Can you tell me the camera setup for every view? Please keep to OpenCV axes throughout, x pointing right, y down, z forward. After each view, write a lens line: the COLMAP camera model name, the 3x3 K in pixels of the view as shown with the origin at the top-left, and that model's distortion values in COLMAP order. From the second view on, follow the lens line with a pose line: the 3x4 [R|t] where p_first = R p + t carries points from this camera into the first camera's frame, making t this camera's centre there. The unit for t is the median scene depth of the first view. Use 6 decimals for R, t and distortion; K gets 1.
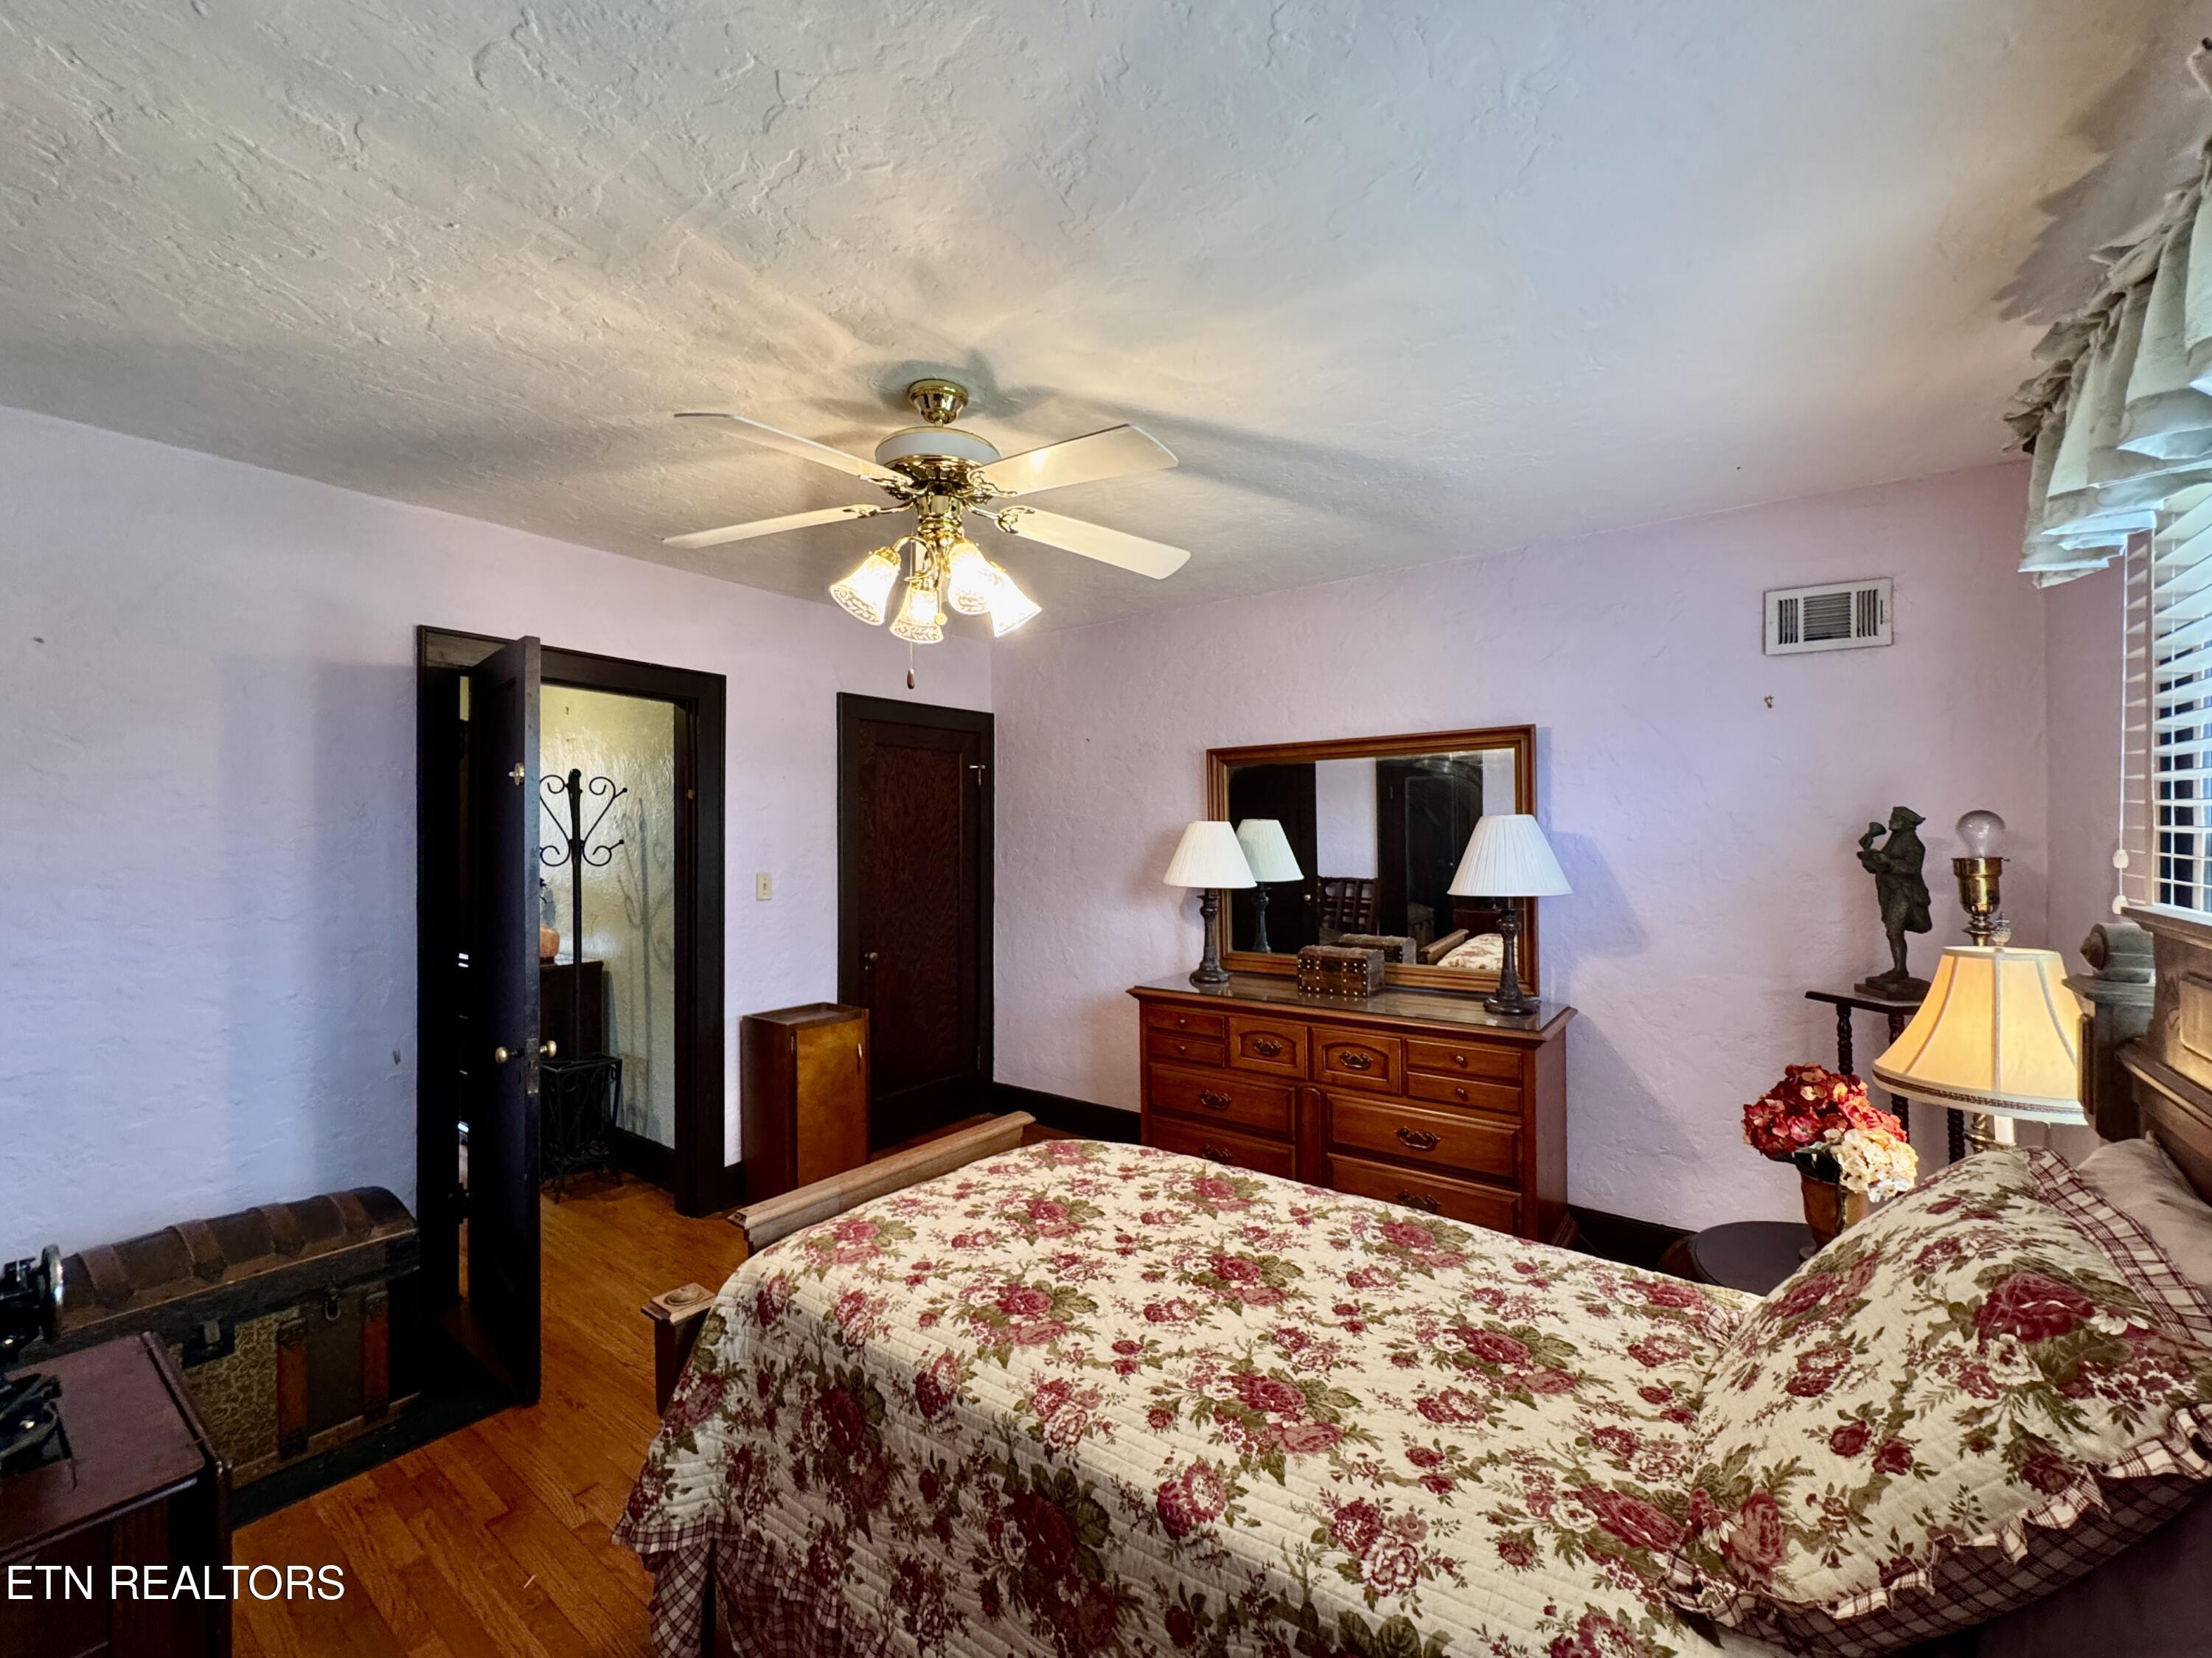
lens RADIAL K [[882.6, 0, 1106.0], [0, 882.6, 829.0], [0, 0, 1]] dist [0.002070, 0.000534]
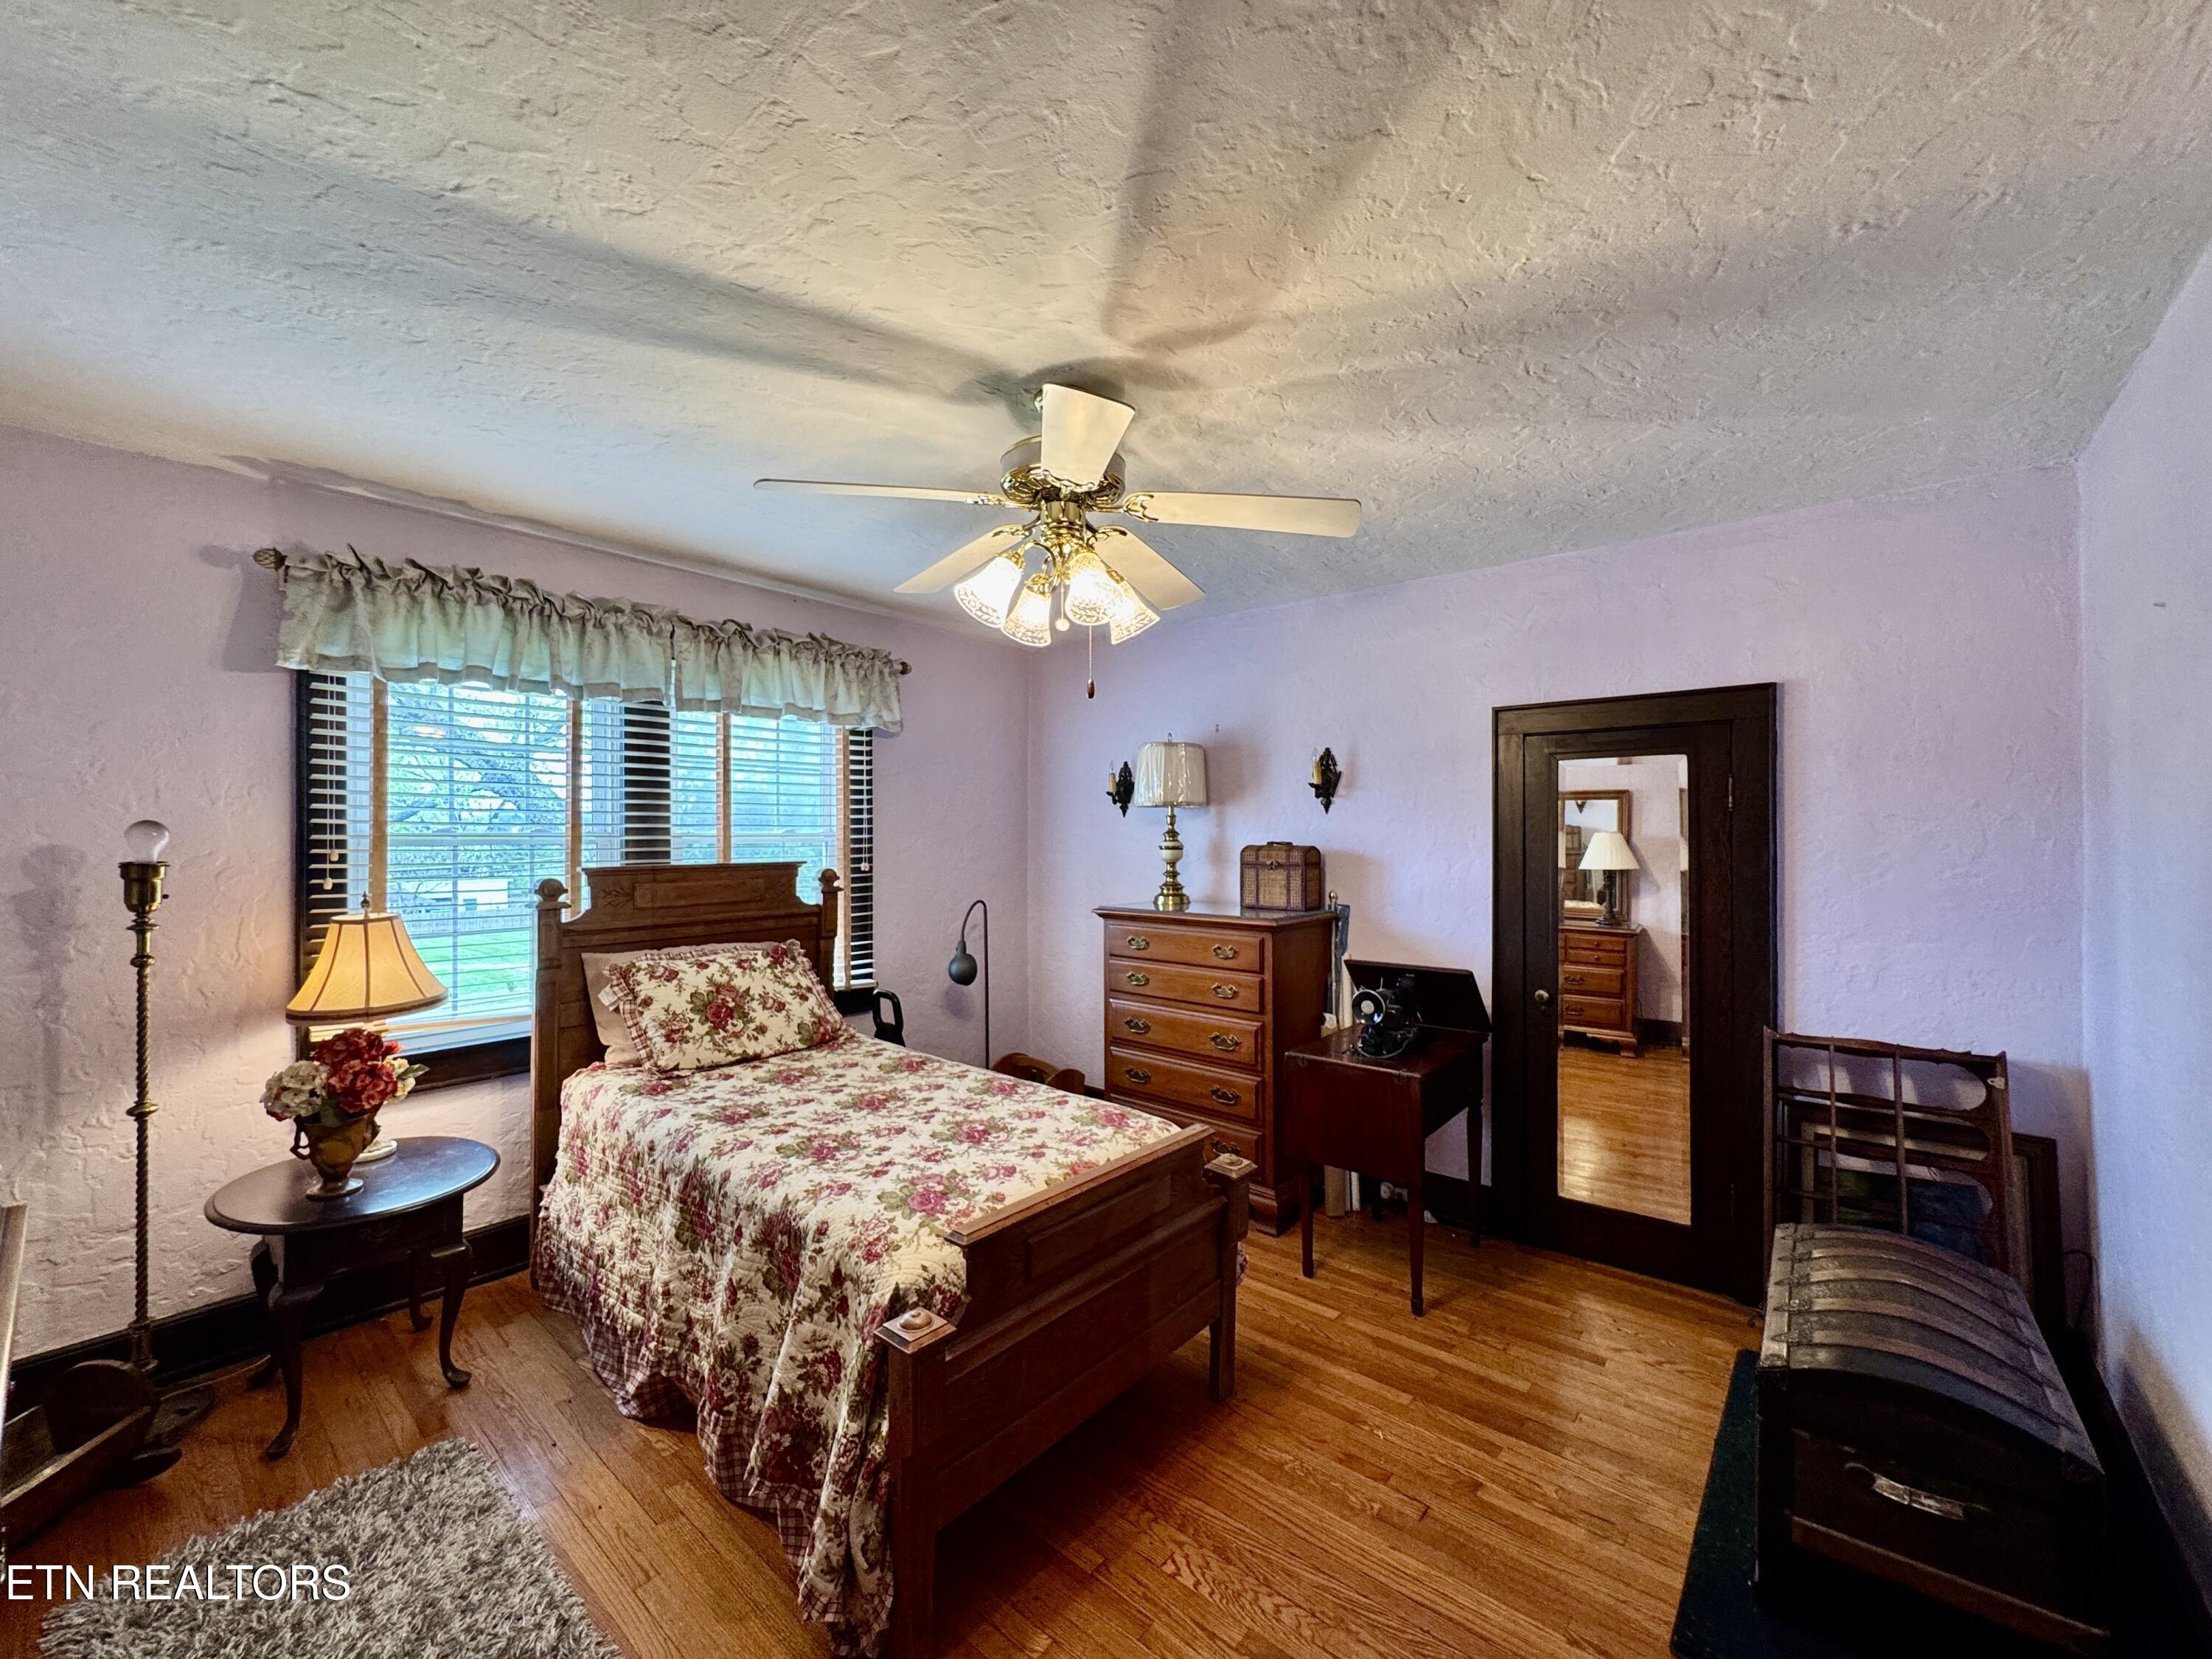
lens RADIAL K [[882.6, 0, 1106.0], [0, 882.6, 829.5], [0, 0, 1]] dist [0.002070, 0.000534]
pose [[-0.997775, 0.001778, 0.066647, -0.321301], [0.001351, 0.999978, -0.006447, -0.002431], [-0.066657, -0.006342, -0.997756, 2.113710]]
